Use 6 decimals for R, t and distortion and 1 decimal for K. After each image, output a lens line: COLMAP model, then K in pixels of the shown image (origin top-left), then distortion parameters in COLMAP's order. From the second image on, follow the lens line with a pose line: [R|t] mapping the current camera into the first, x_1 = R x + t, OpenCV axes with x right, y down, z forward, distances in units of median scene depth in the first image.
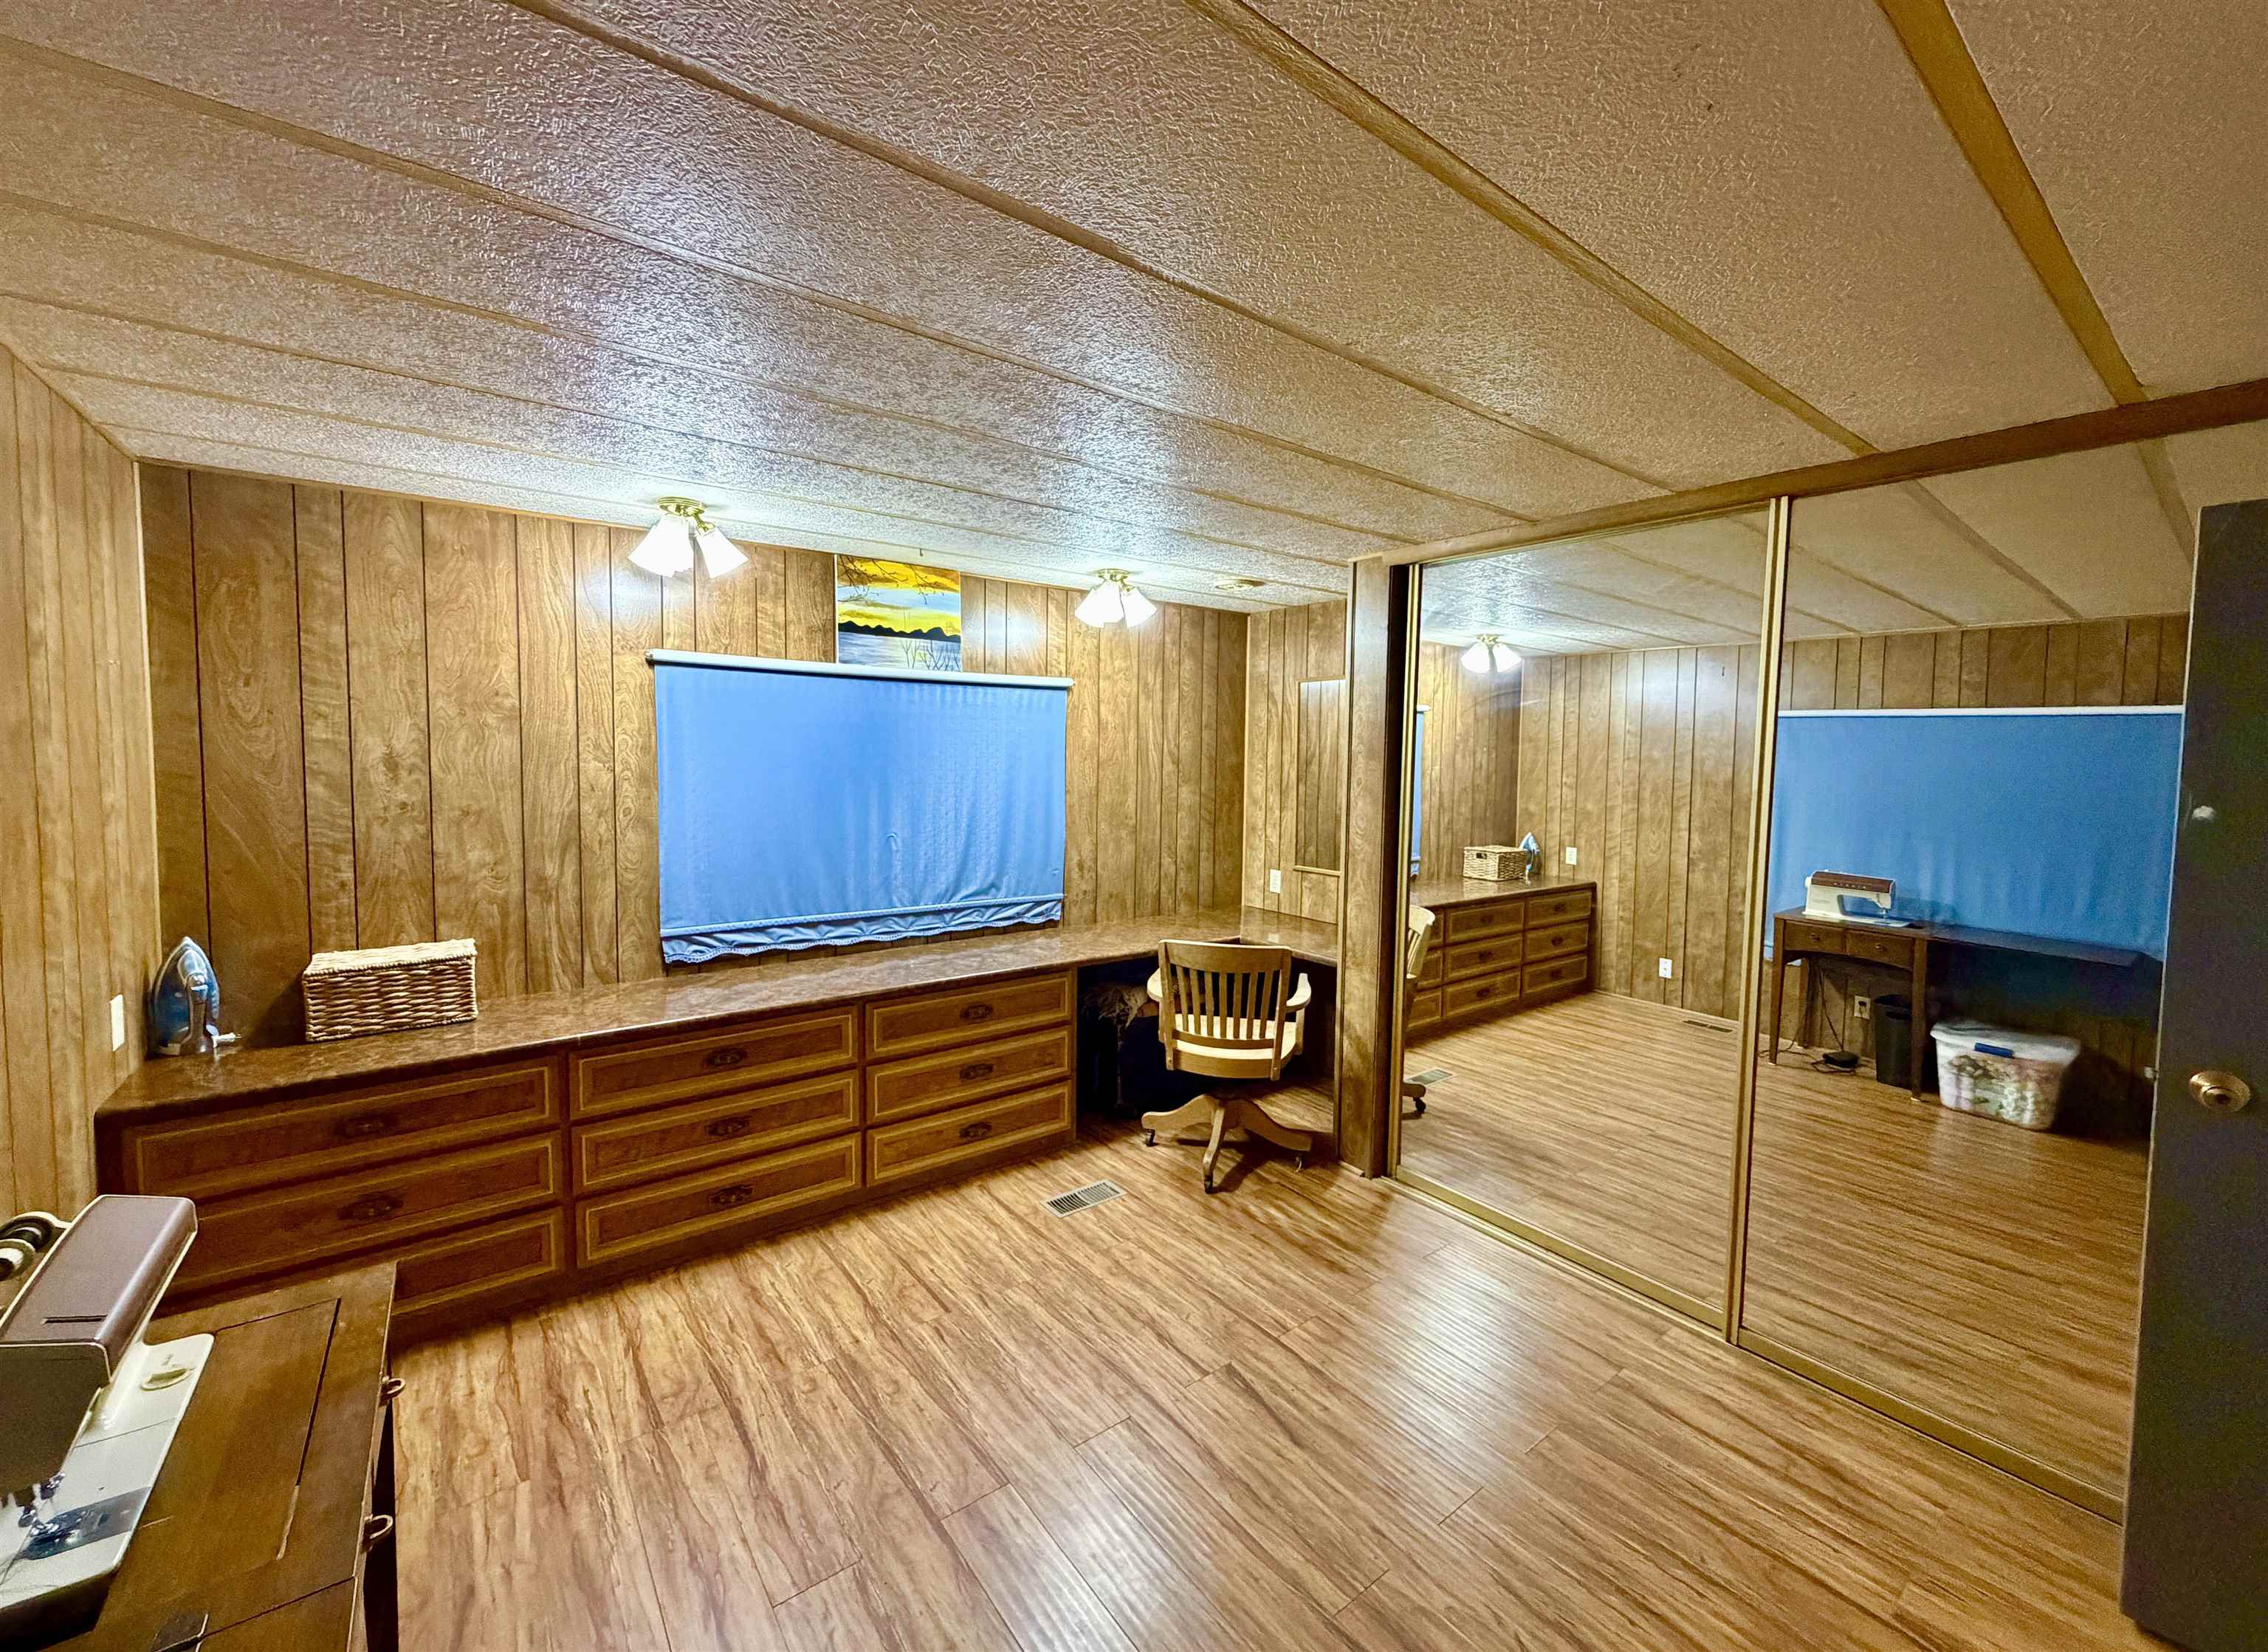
lens RADIAL K [[904.8, 0, 1131.4], [0, 904.8, 806.5], [0, 0, 1]] dist [0.000204, 0.000317]
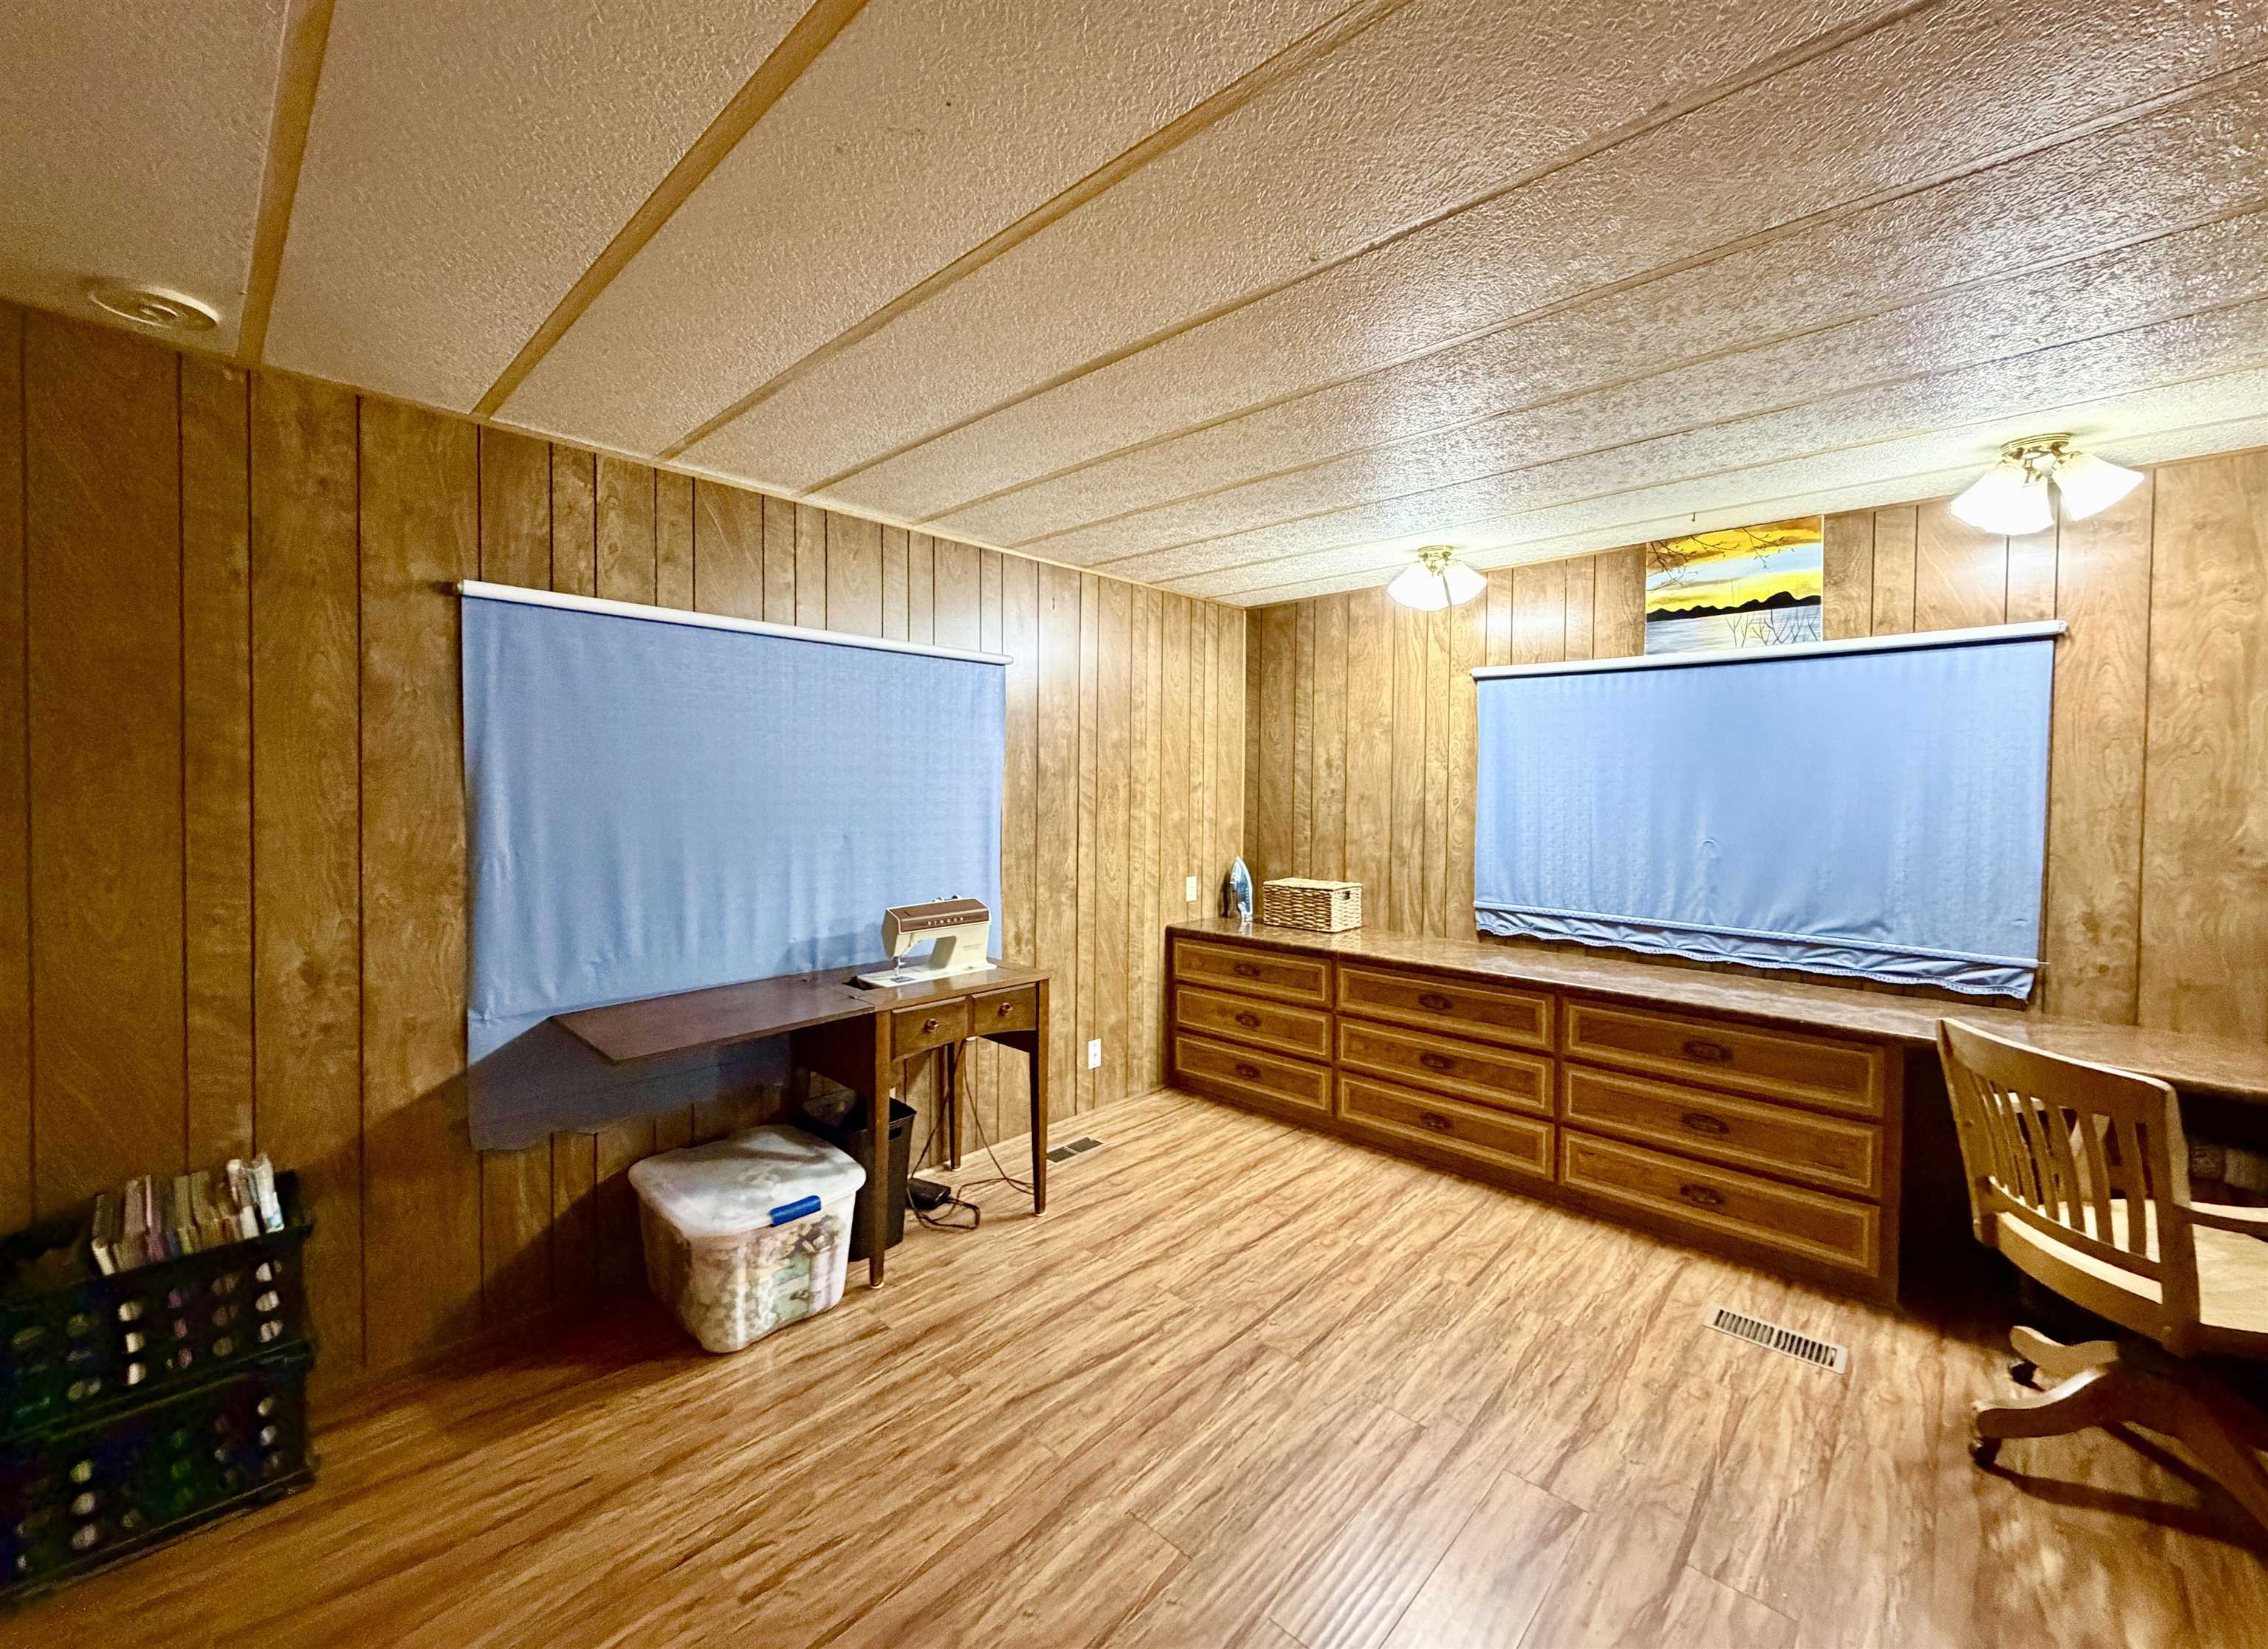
lens RADIAL K [[904.6, 0, 1131.4], [0, 904.6, 805.0], [0, 0, 1]] dist [0.000204, 0.000317]
pose [[0.165763, 0.010441, -0.986110, 0.599519], [-0.066257, 0.997802, -0.000572, 0.041192], [0.983937, 0.065431, 0.166090, 0.355380]]
